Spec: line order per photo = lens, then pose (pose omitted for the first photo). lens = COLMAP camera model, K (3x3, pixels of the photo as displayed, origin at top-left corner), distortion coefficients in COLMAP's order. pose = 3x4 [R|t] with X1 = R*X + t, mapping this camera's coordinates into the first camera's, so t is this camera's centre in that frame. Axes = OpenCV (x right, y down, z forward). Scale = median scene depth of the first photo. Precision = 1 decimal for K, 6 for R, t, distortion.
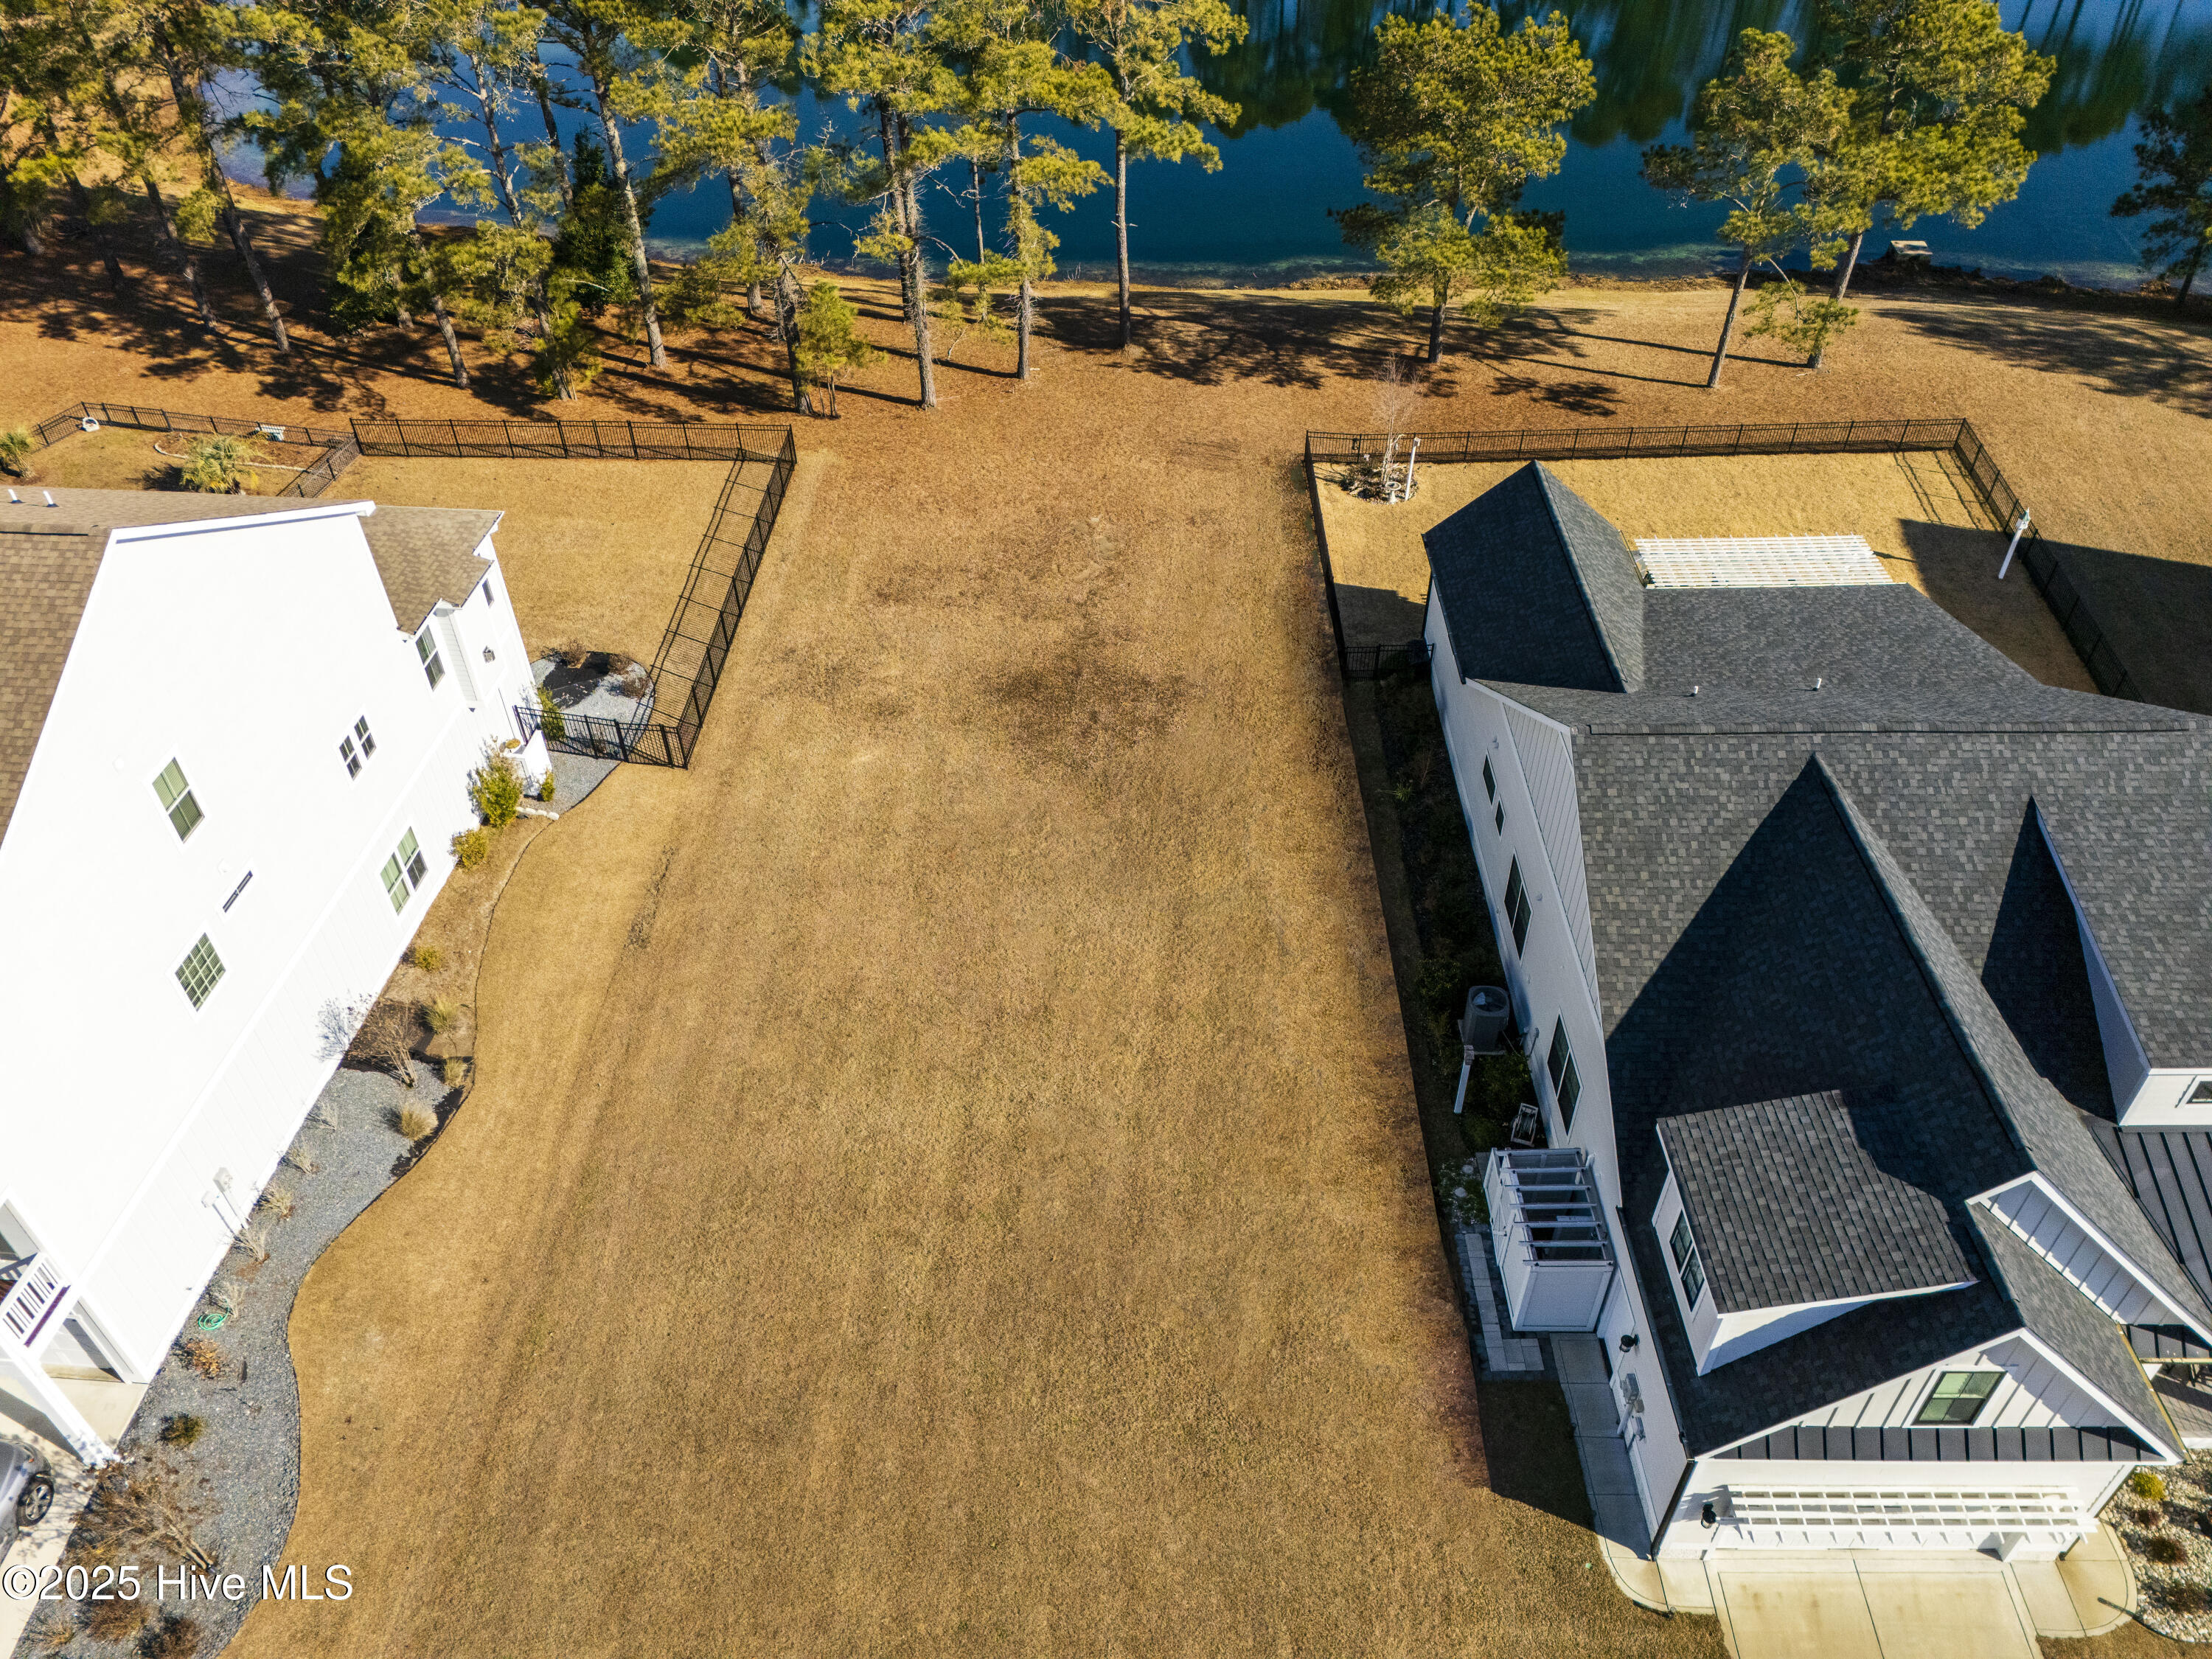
lens RADIAL K [[1549.0, 0, 1096.4], [0, 1549.0, 833.8], [0, 0, 1]] dist [0.055316, -0.032192]
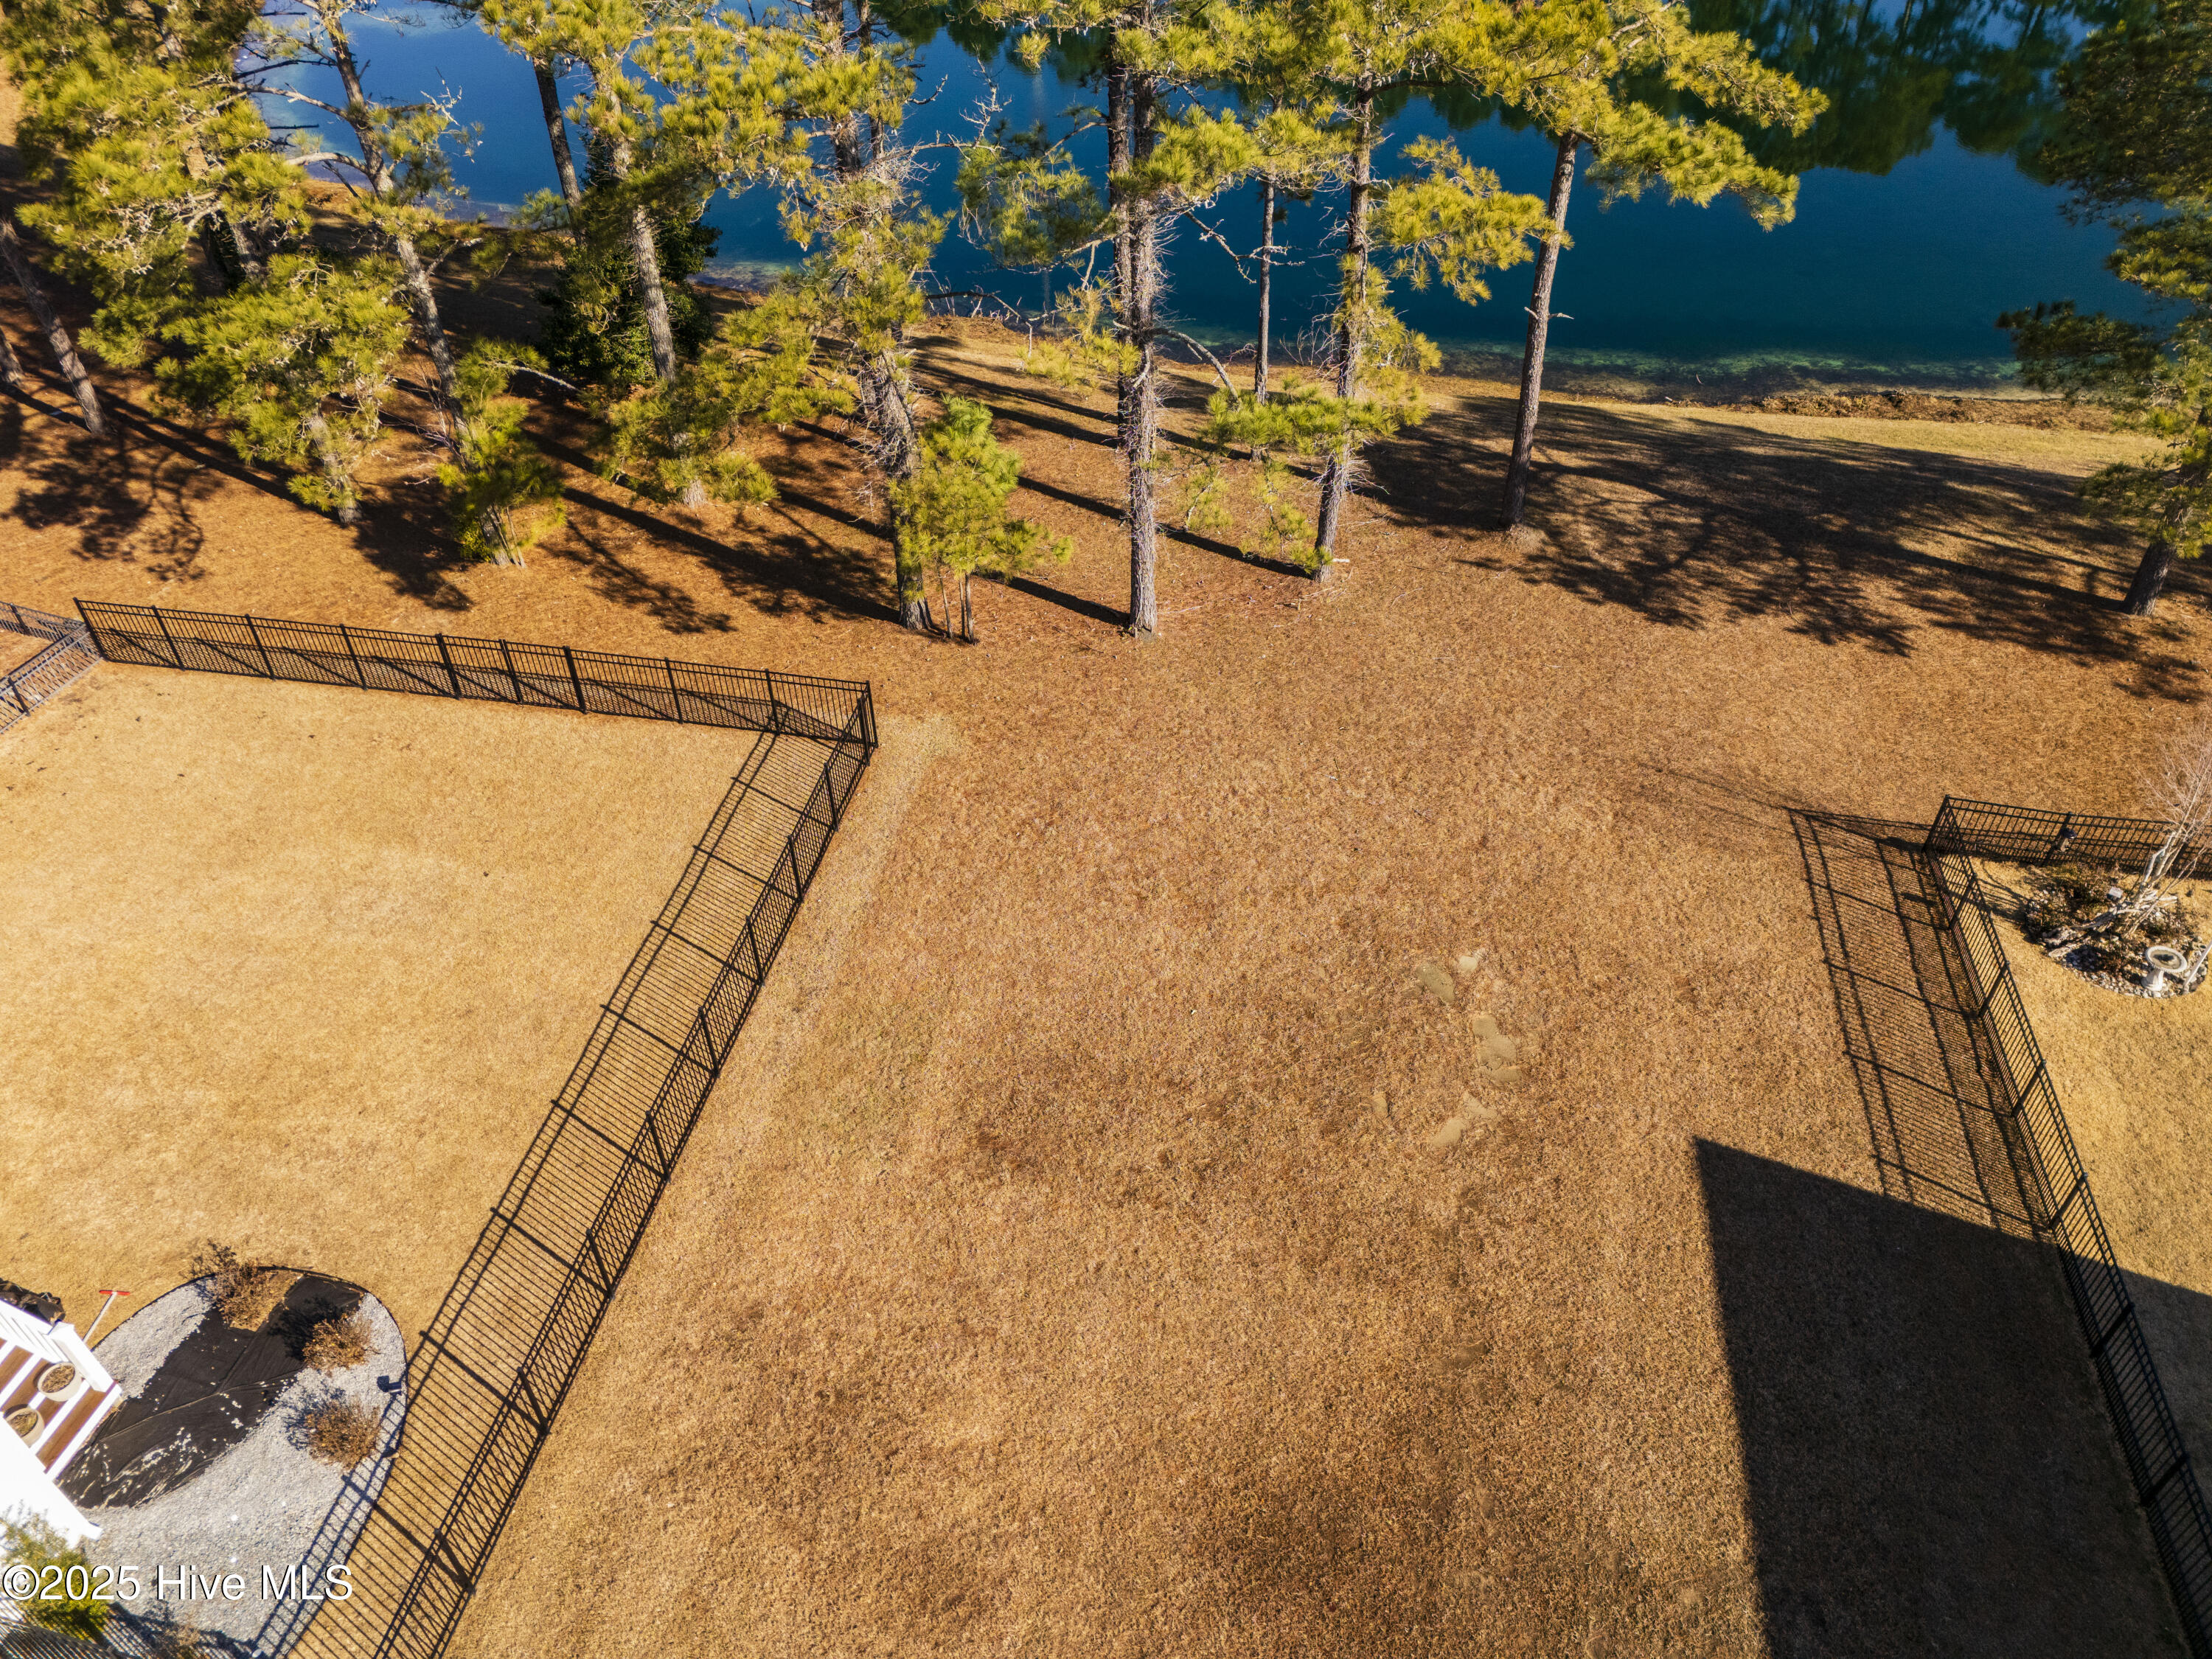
lens RADIAL K [[1549.0, 0, 1108.6], [0, 1549.0, 831.0], [0, 0, 1]] dist [0.055316, -0.032192]
pose [[0.989143, 0.098439, -0.109113, -0.055571], [-0.098488, 0.995126, 0.004956, -0.214731], [0.109069, 0.005844, 0.994017, 0.483495]]
